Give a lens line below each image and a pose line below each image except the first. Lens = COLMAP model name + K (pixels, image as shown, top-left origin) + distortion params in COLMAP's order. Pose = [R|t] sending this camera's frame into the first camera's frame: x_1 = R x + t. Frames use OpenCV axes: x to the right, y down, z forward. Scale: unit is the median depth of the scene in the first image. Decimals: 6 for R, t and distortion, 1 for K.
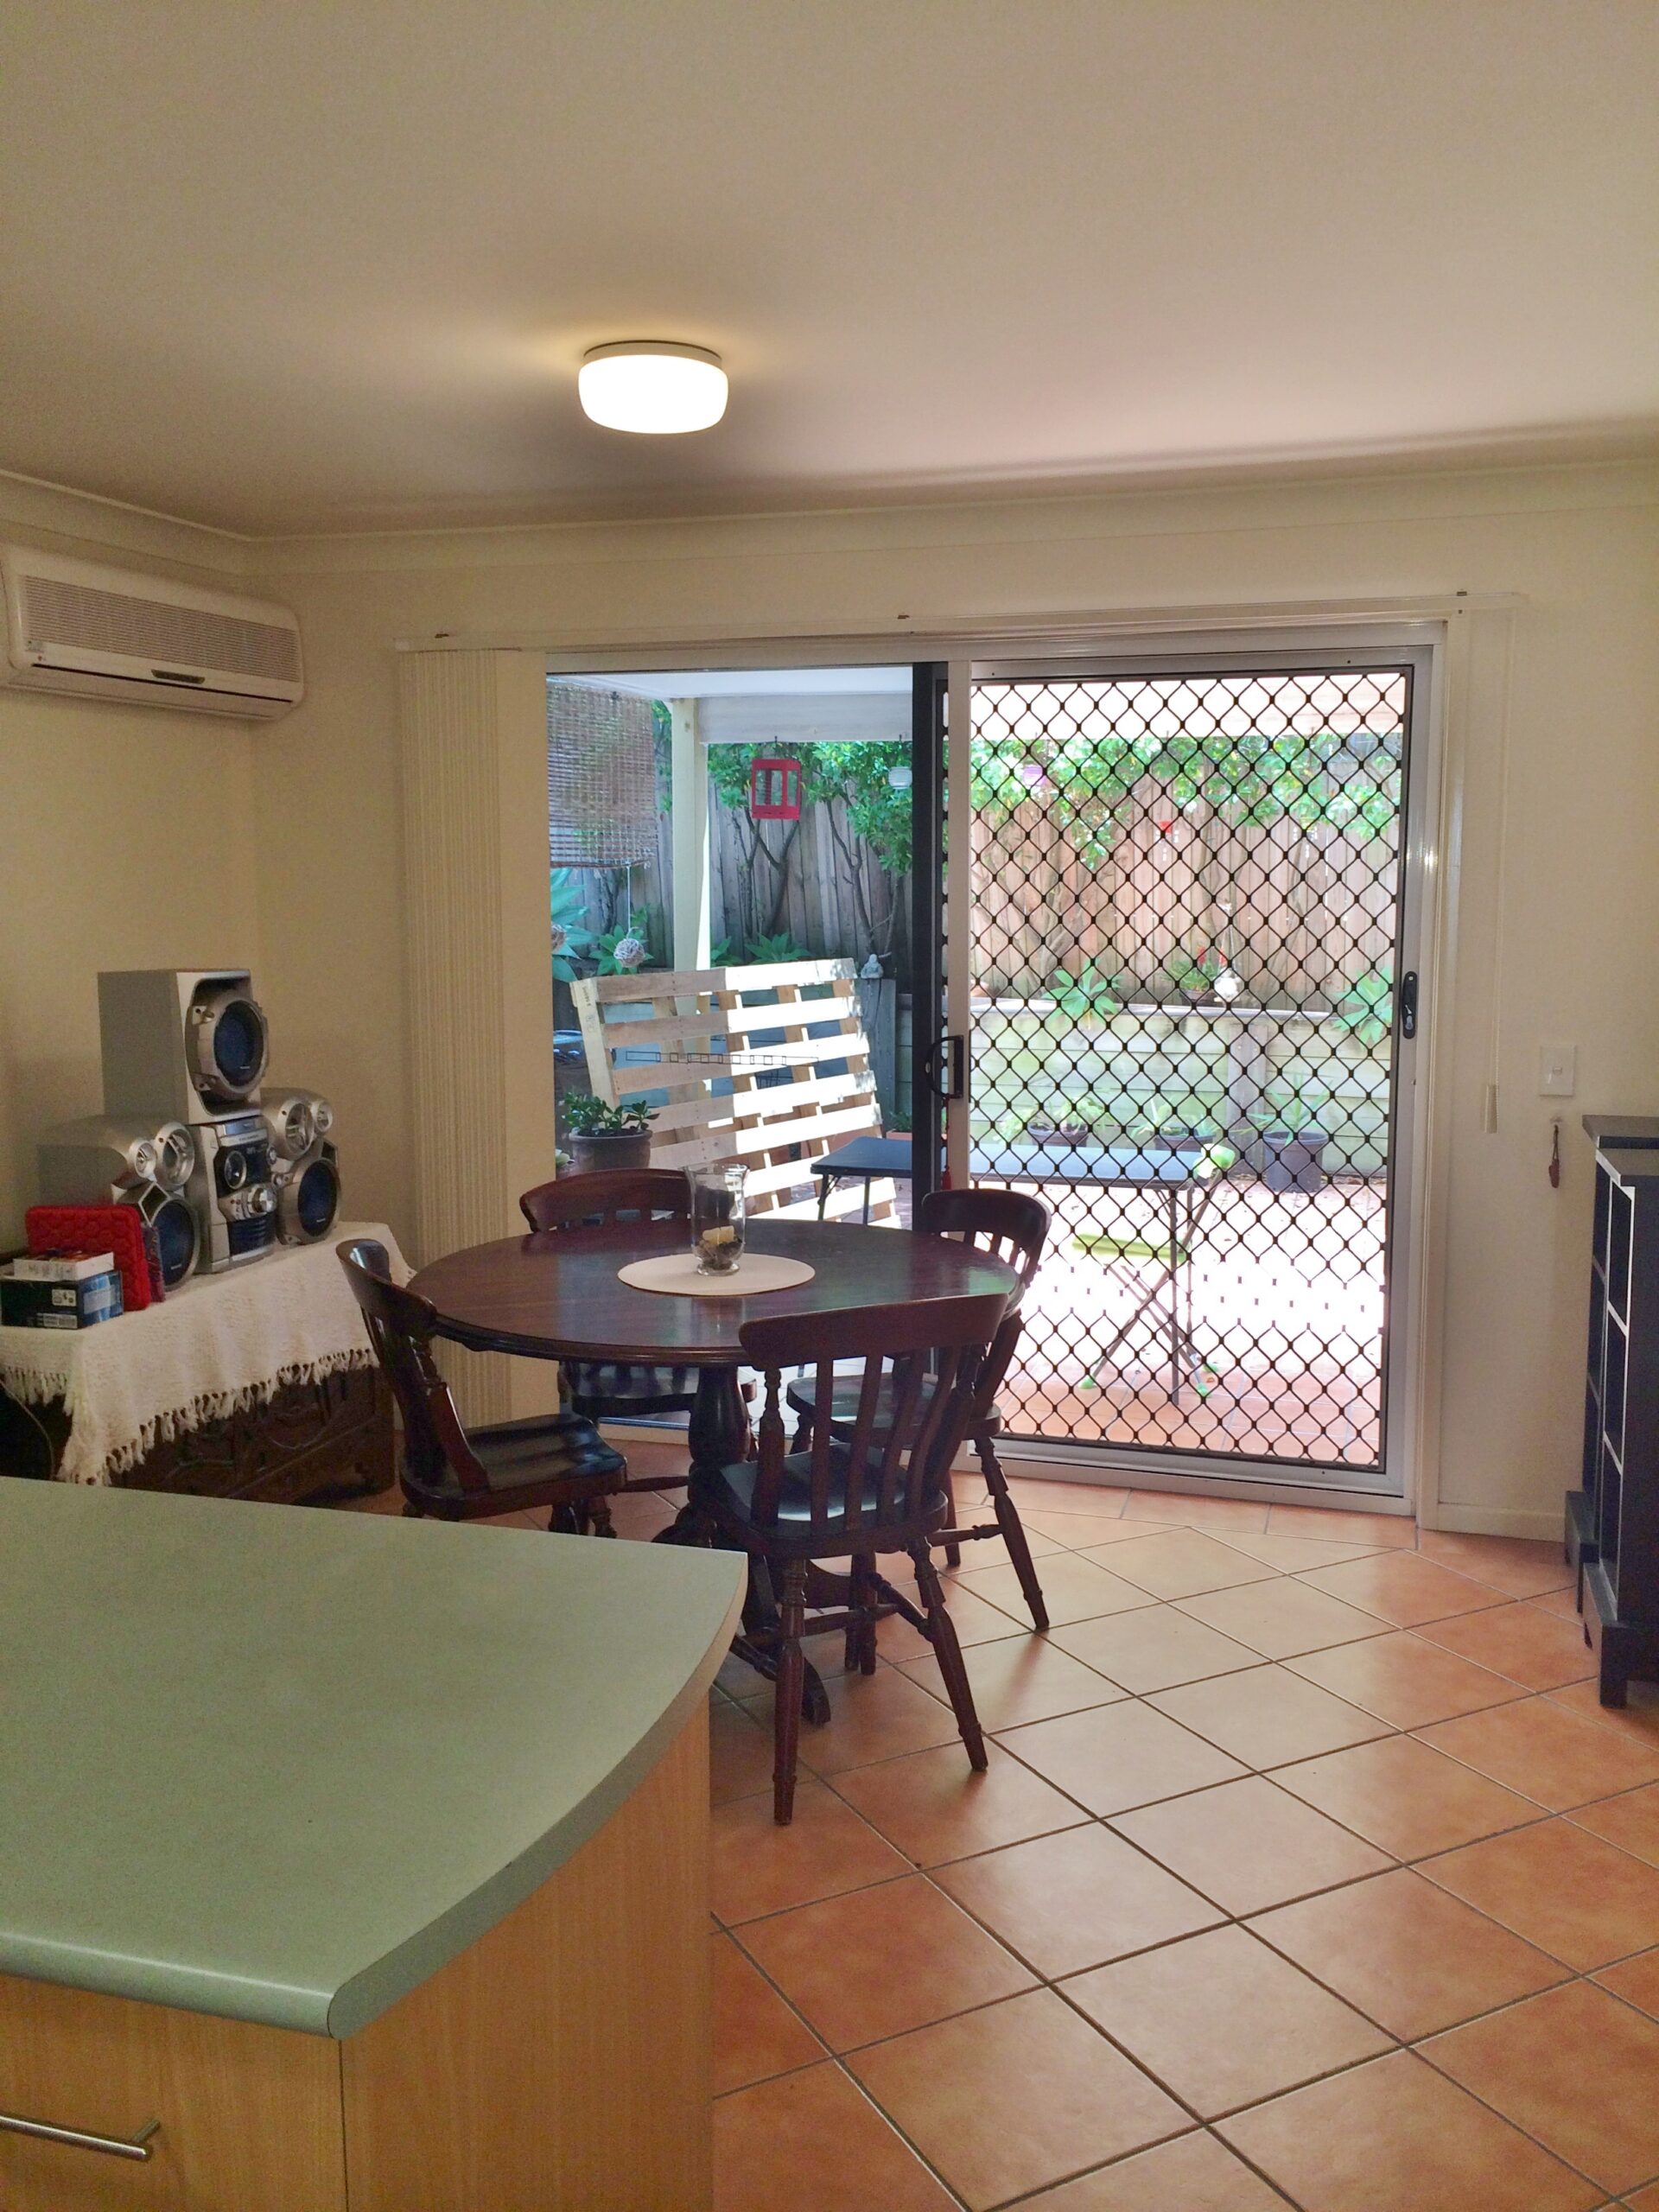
lens RADIAL K [[1790.7, 0, 859.7], [0, 1790.7, 1093.3], [0, 0, 1]] dist [0.064395, -0.000258]
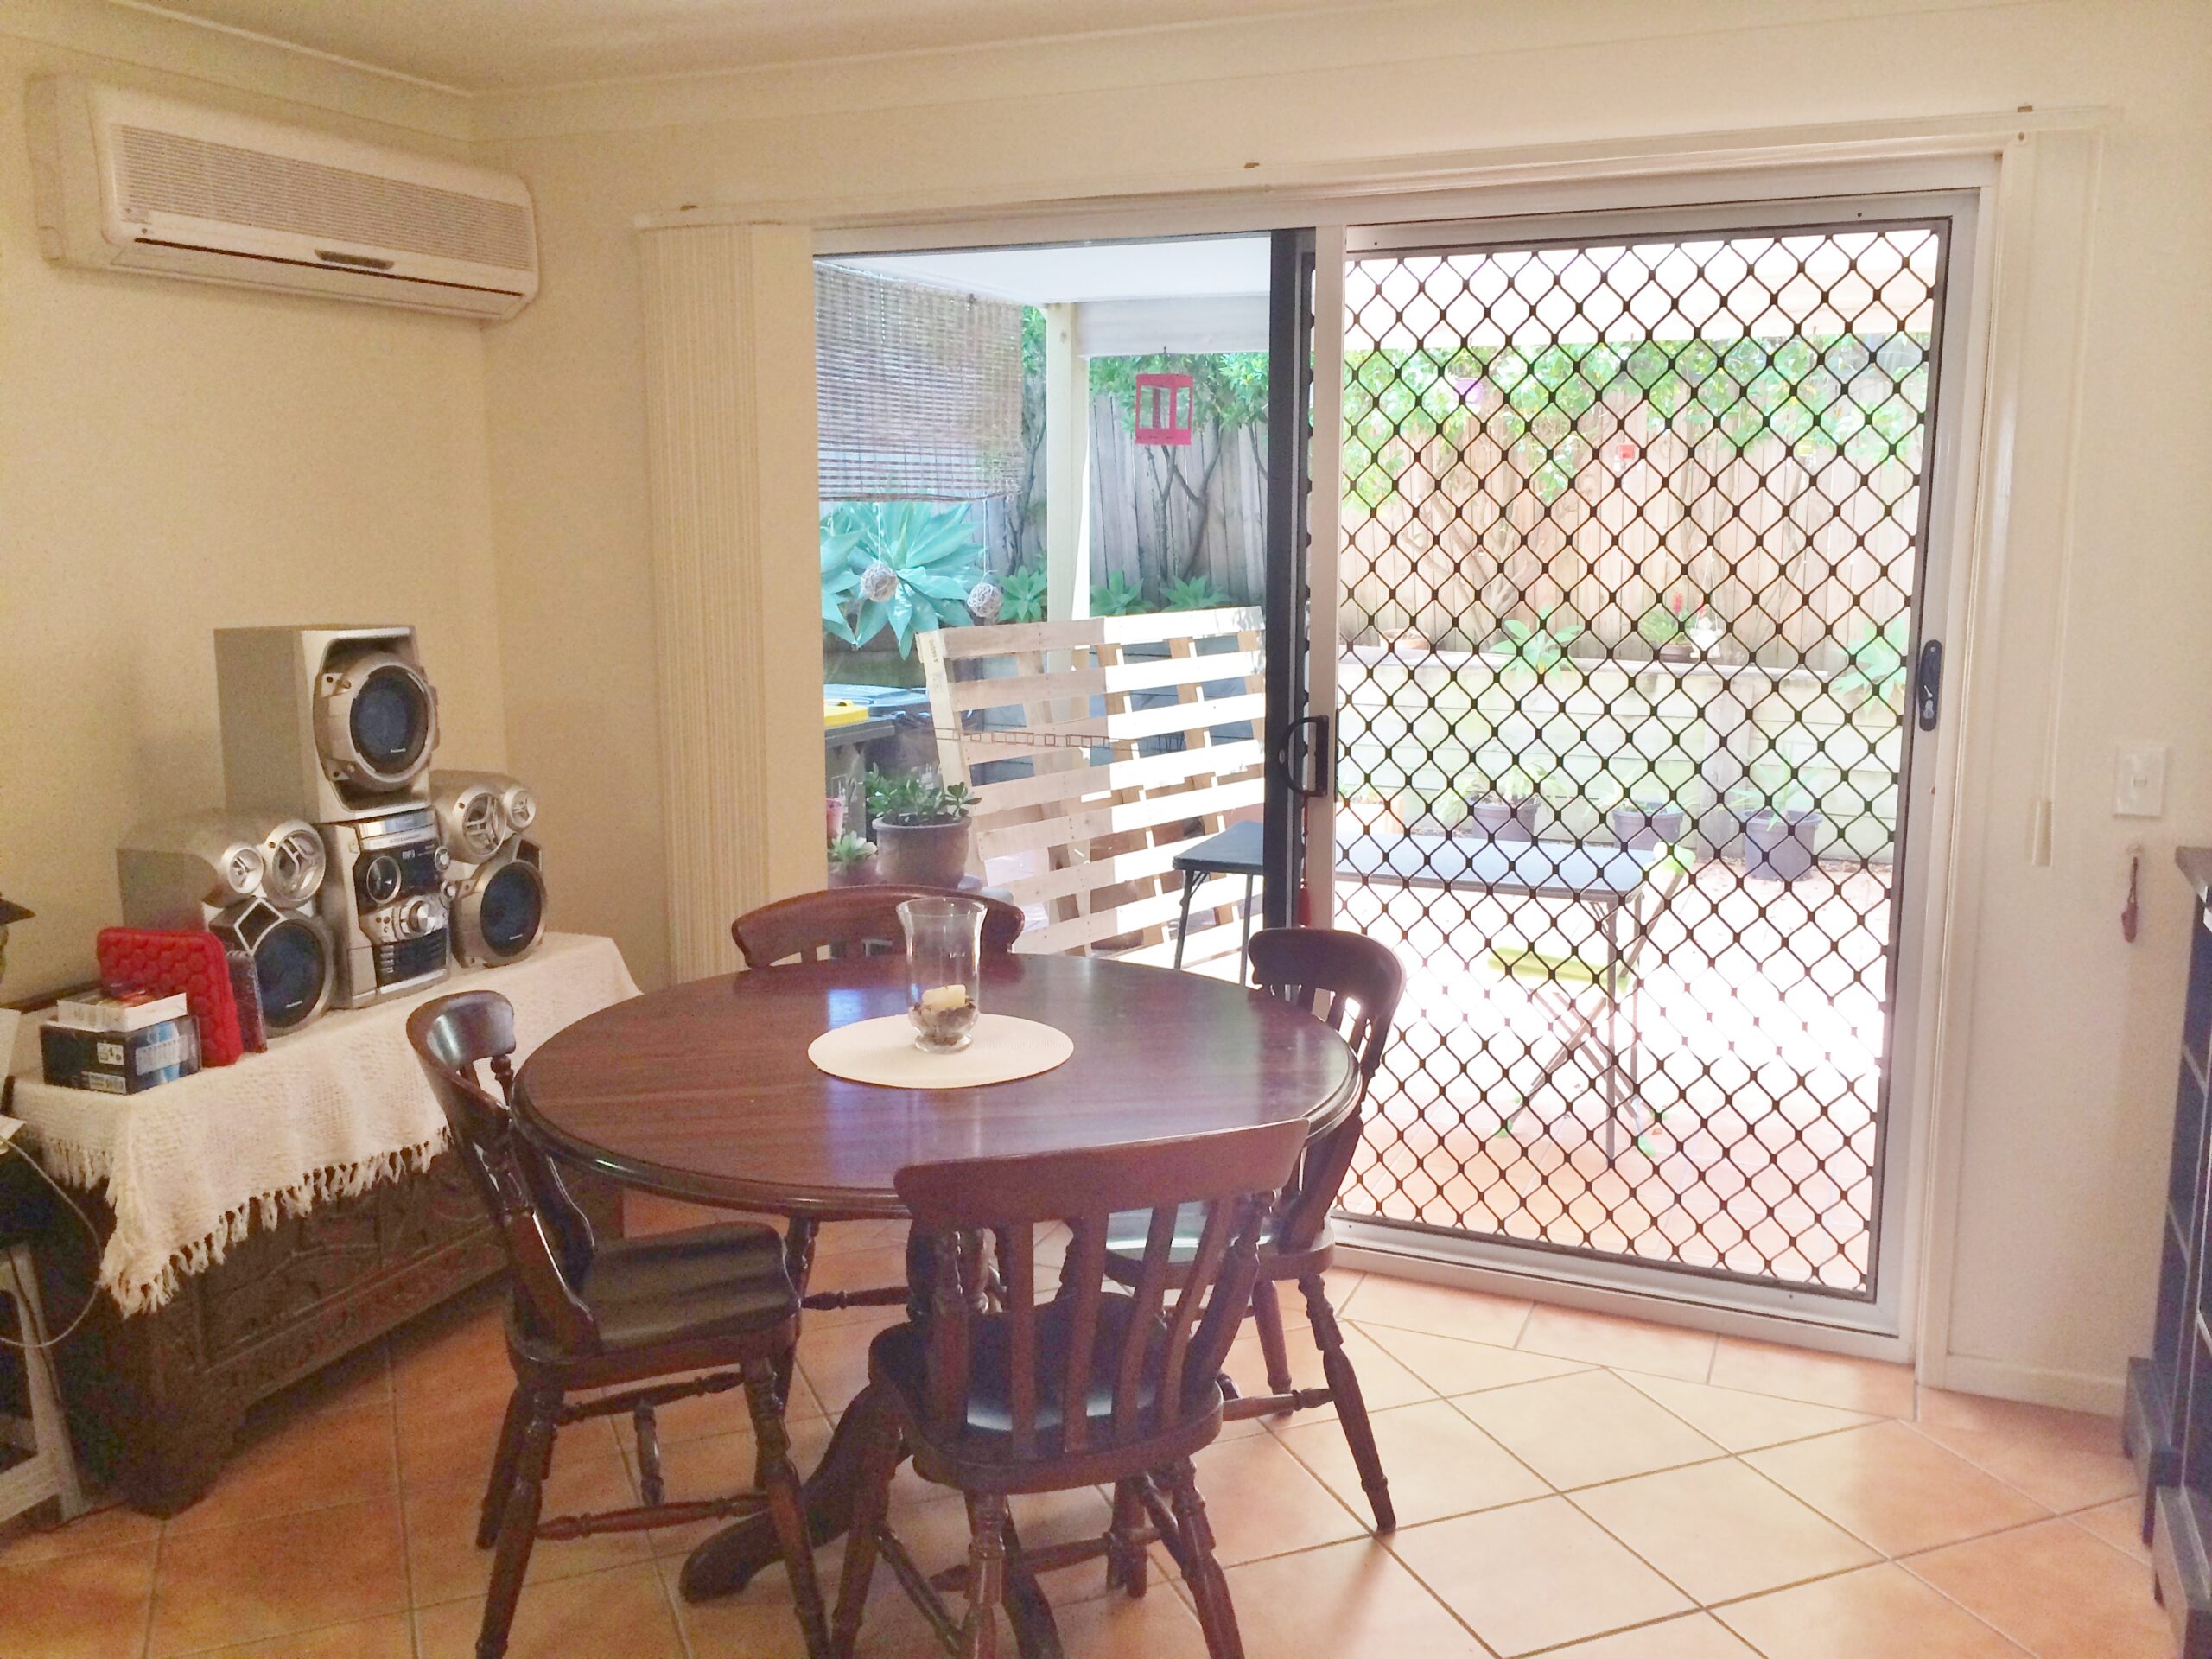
lens RADIAL K [[1905.9, 0, 1096.9], [0, 1905.9, 823.7], [0, 0, 1]] dist [0.091381, -0.116989]
pose [[0.994069, 0.019392, -0.107007, 0.051511], [-0.014994, 0.999016, 0.041752, -0.020227], [0.107711, -0.039899, 0.993381, 0.174384]]
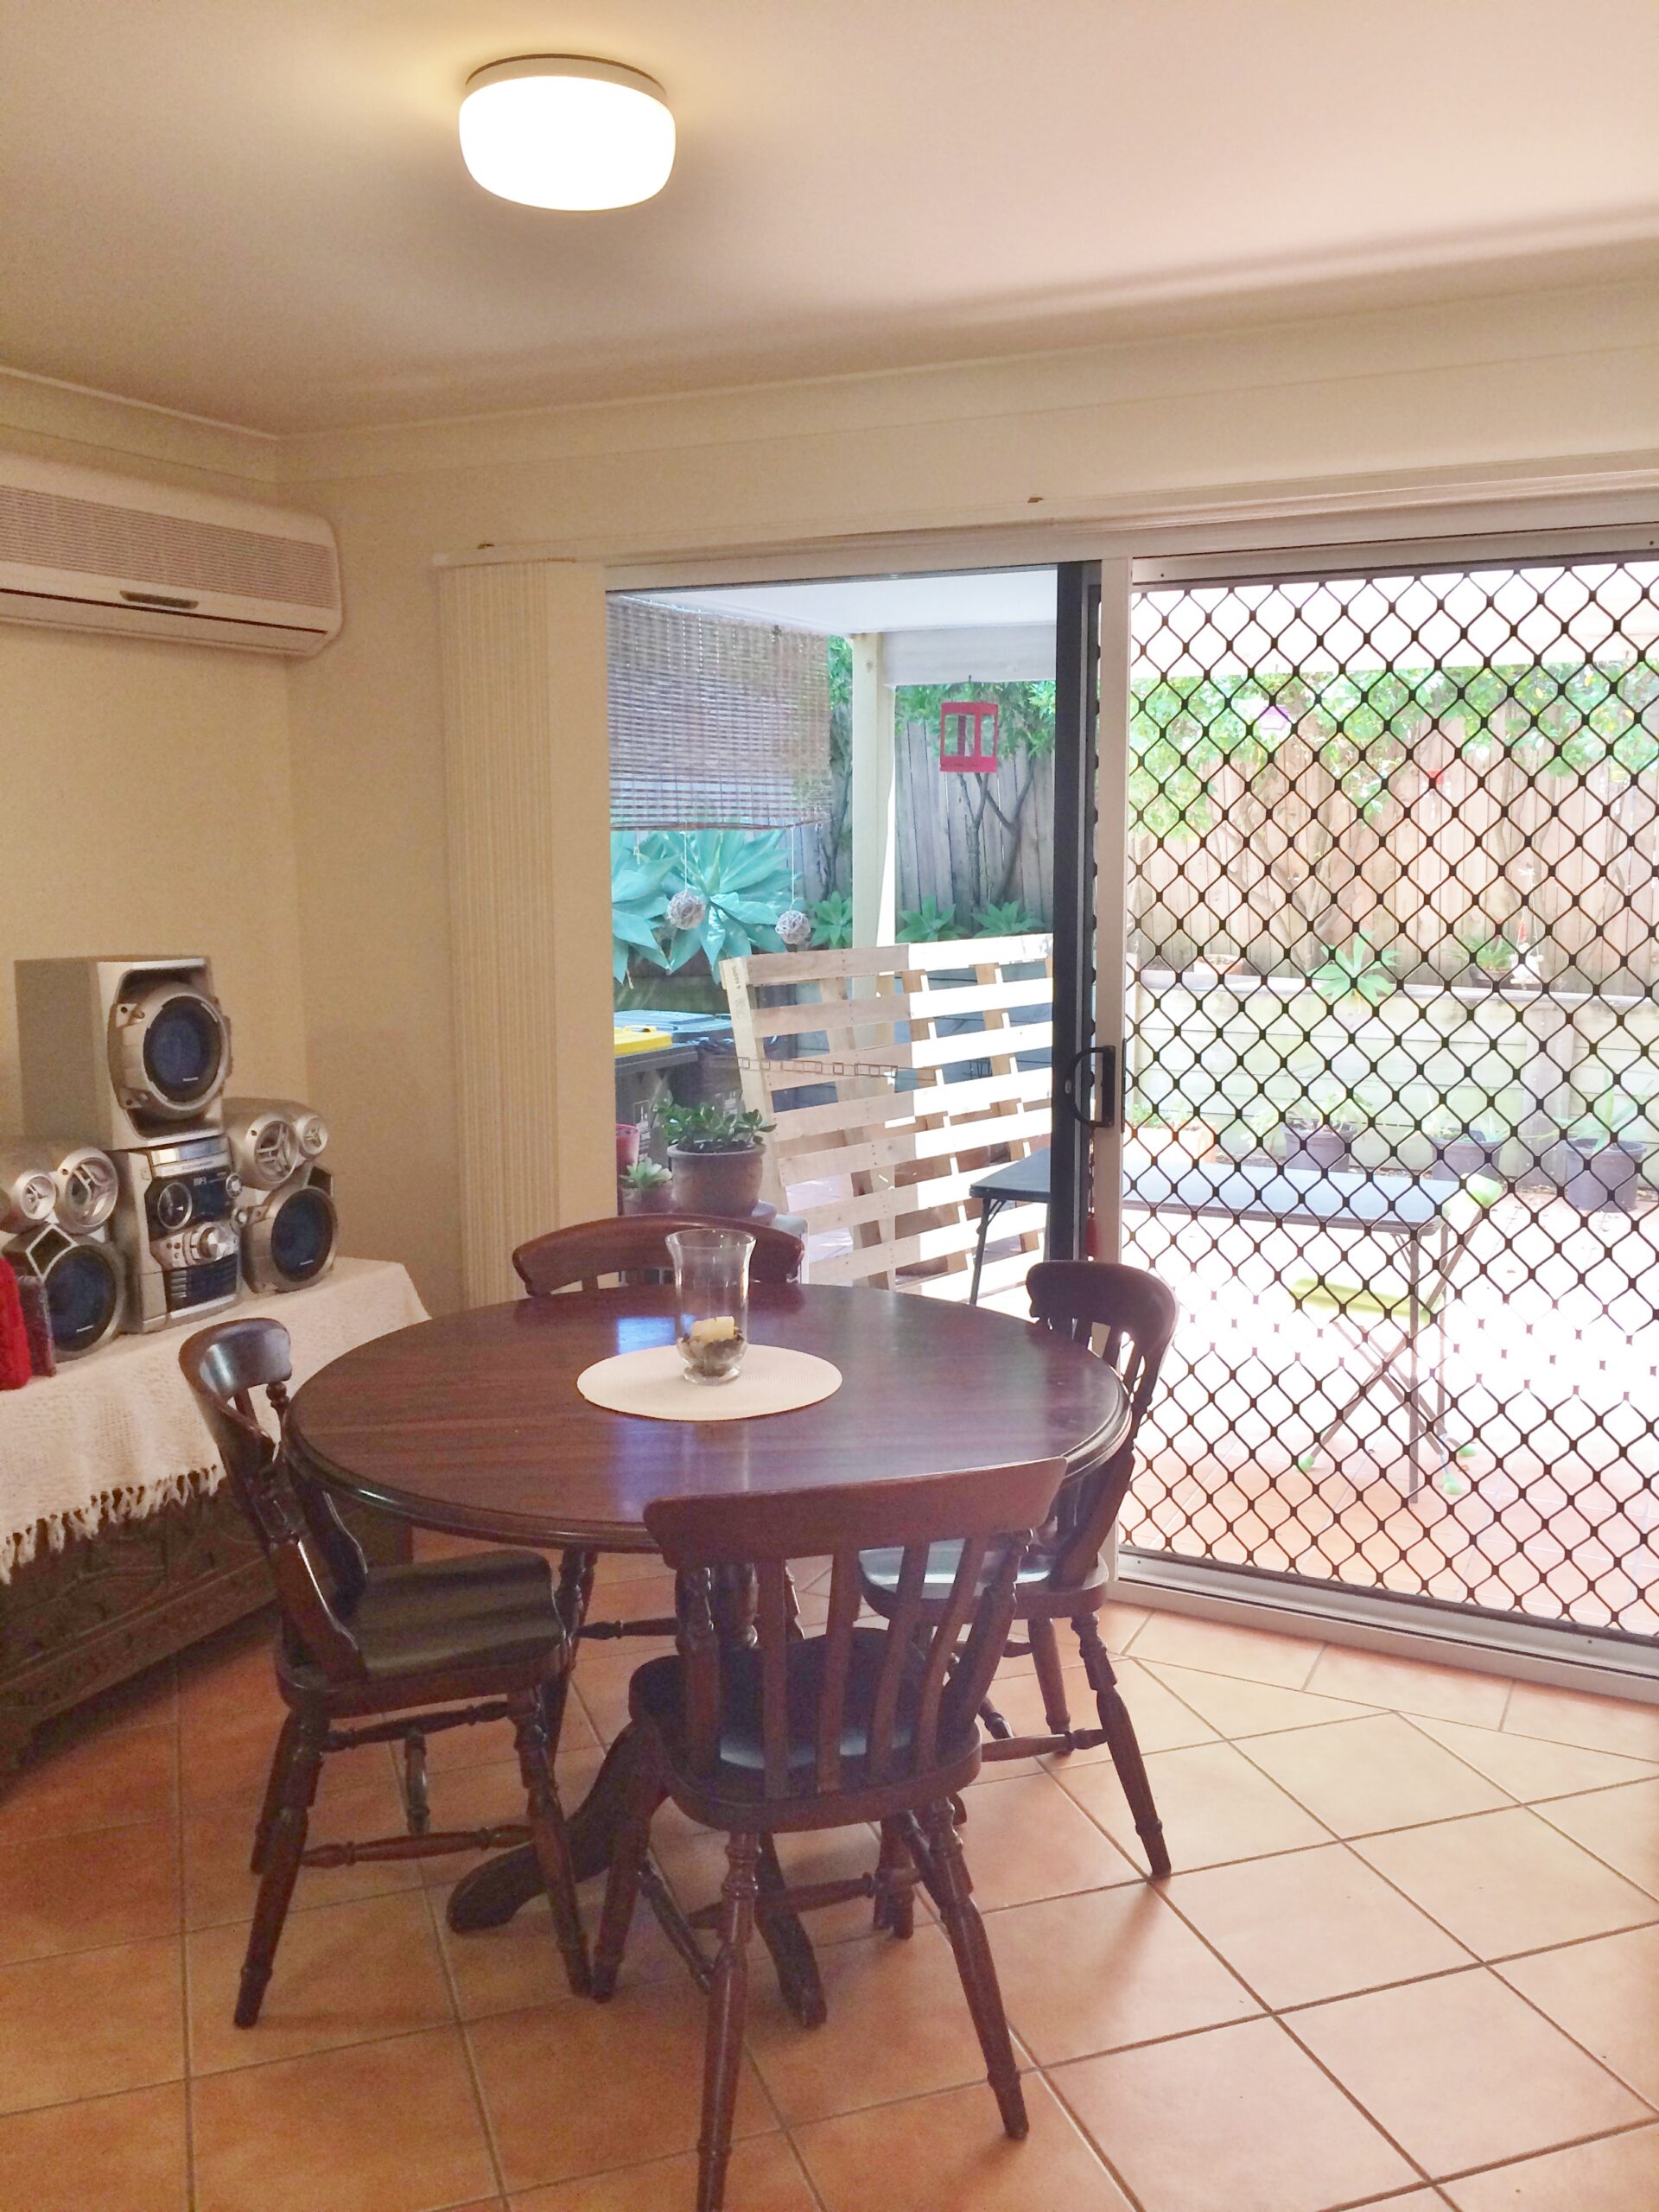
lens RADIAL K [[1905.9, 0, 829.5], [0, 1905.9, 1106.0], [0, 0, 1]] dist [0.091381, -0.116989]
pose [[0.988200, 0.021058, -0.151714, 0.066971], [-0.018097, 0.999618, 0.020866, -0.023308], [0.152095, -0.017874, 0.988204, 0.175723]]
